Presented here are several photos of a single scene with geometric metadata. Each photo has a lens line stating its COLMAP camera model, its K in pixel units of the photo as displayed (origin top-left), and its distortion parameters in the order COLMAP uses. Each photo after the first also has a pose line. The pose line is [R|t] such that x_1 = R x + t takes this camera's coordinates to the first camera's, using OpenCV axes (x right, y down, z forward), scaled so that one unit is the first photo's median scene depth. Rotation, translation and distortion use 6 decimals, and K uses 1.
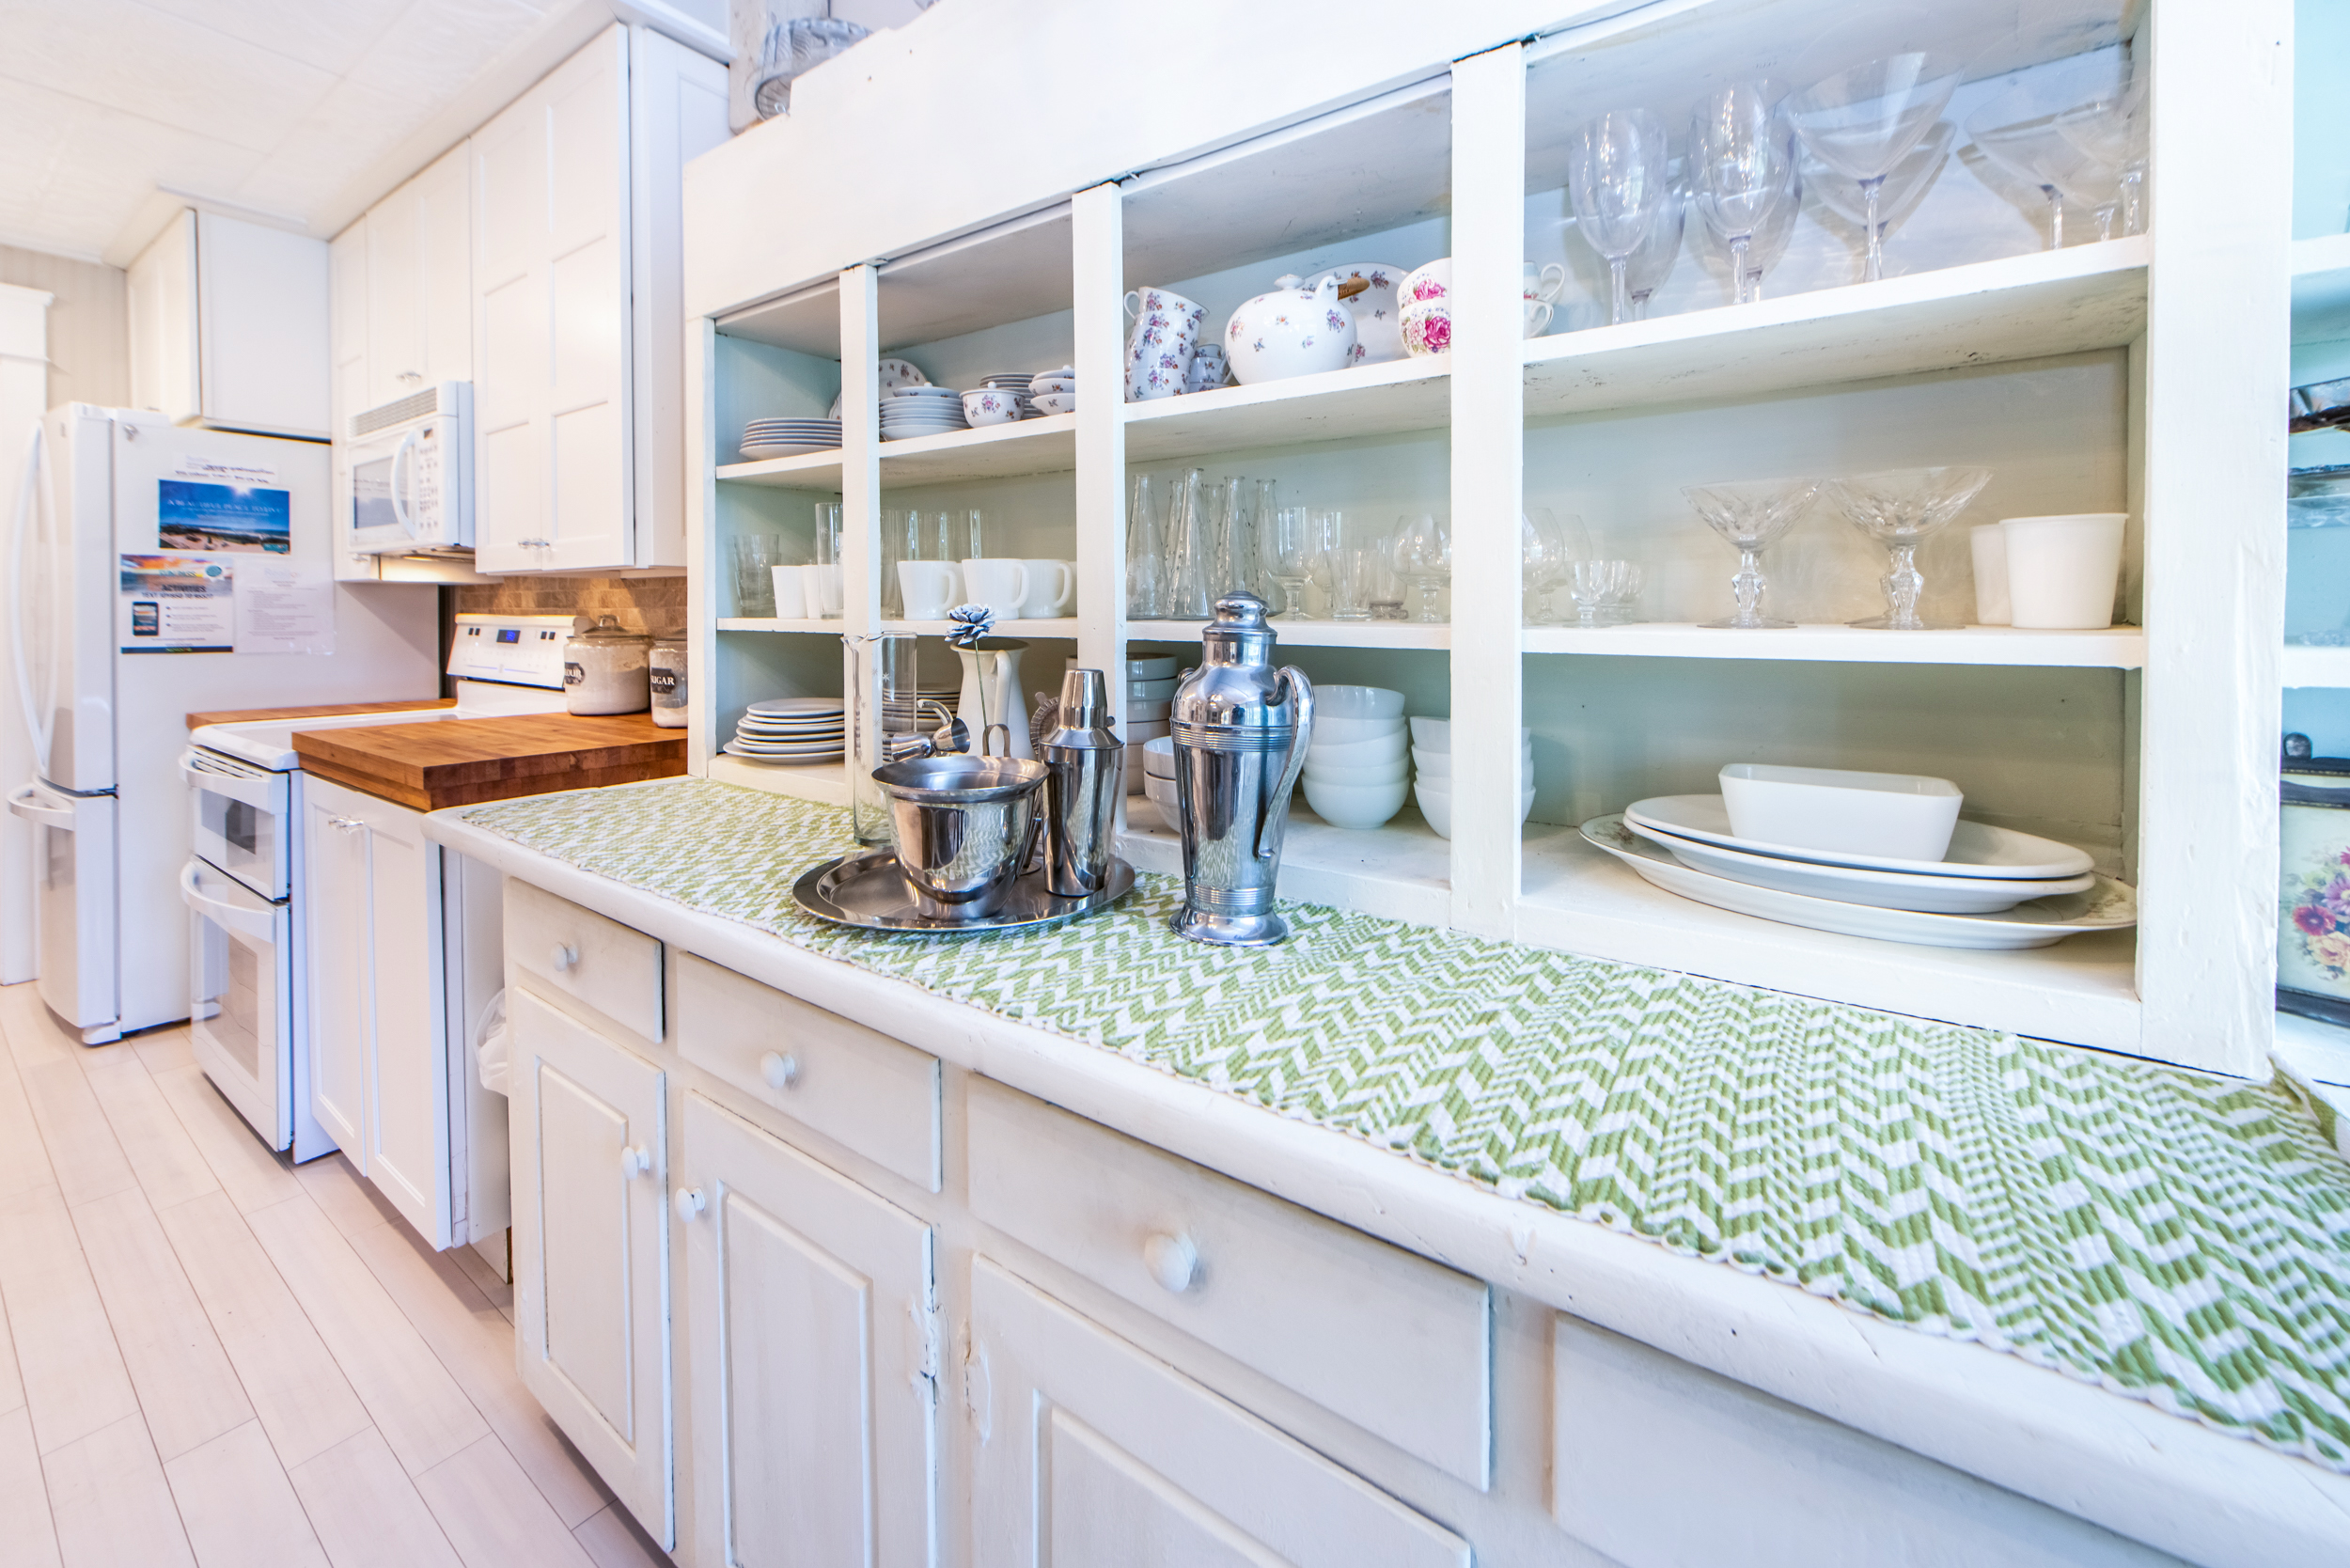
lens RADIAL K [[947.0, 0, 1173.6], [0, 947.0, 596.7], [0, 0, 1]] dist [0.002281, 0.000172]
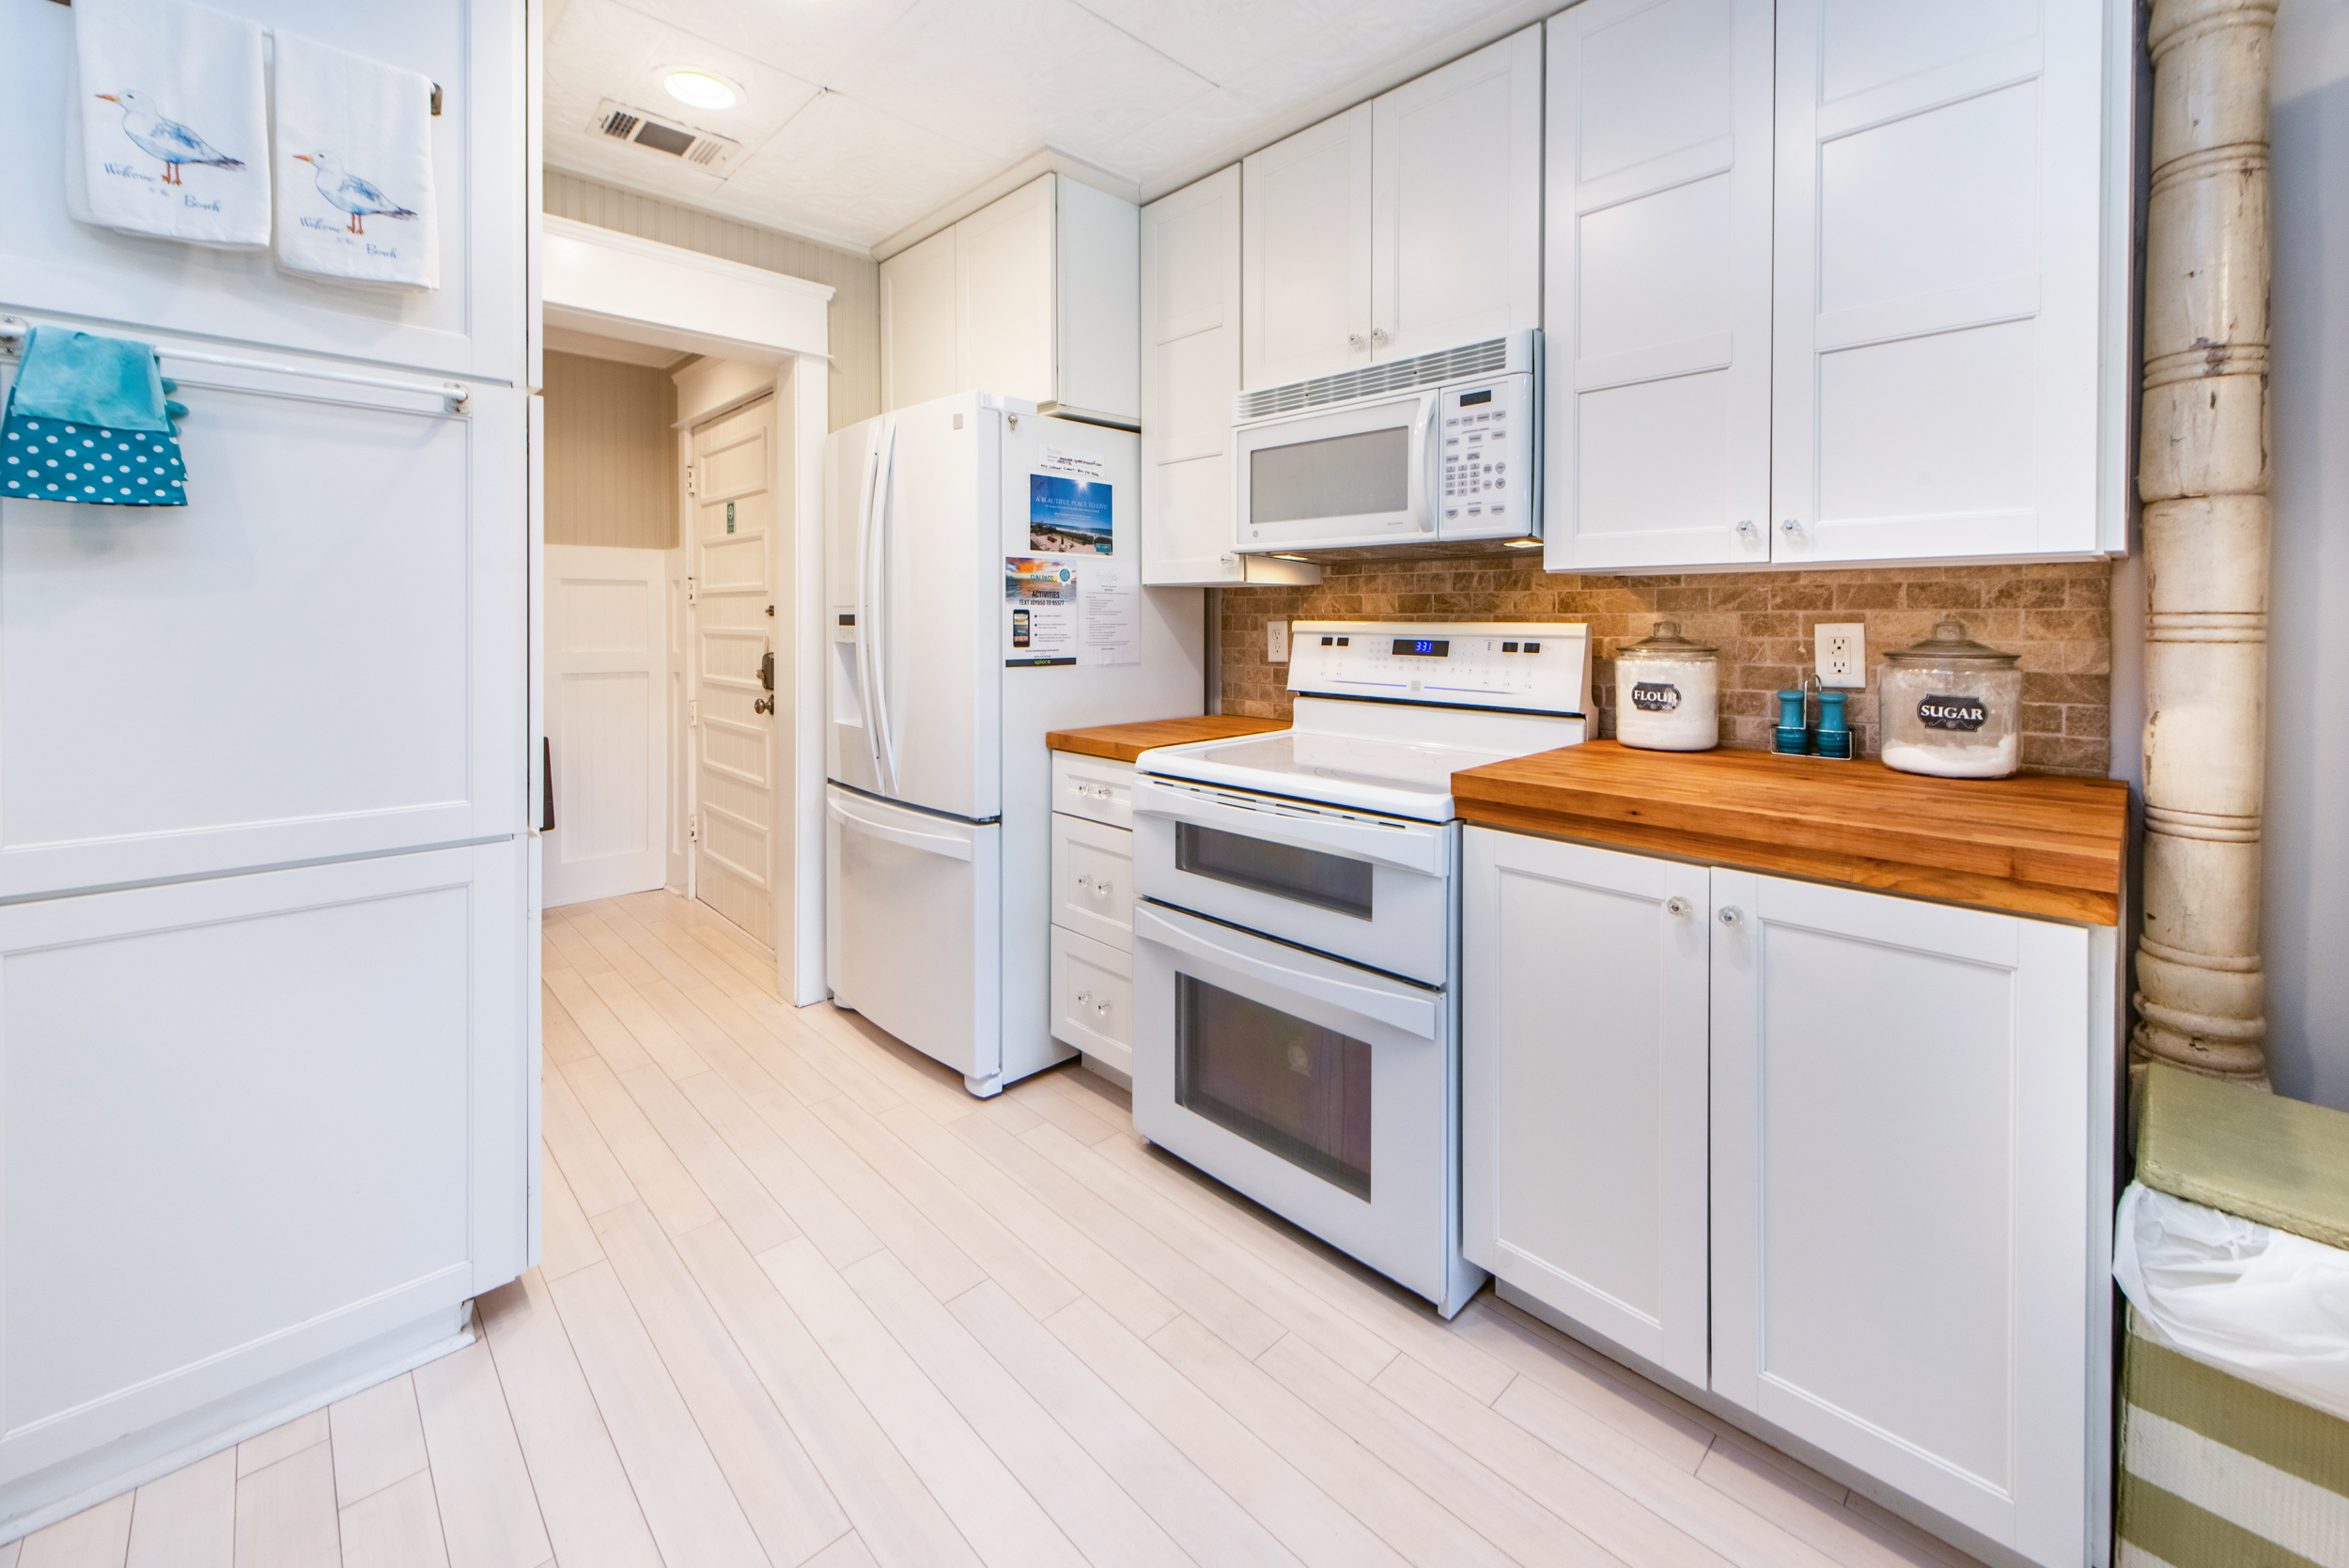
lens RADIAL K [[946.5, 0, 1173.1], [0, 946.5, 596.8], [0, 0, 1]] dist [0.002281, 0.000172]
pose [[0.984109, -0.009643, -0.177303, -0.764952], [0.009539, 0.999953, -0.001436, -0.003837], [0.177309, -0.000278, 0.984155, 0.137139]]
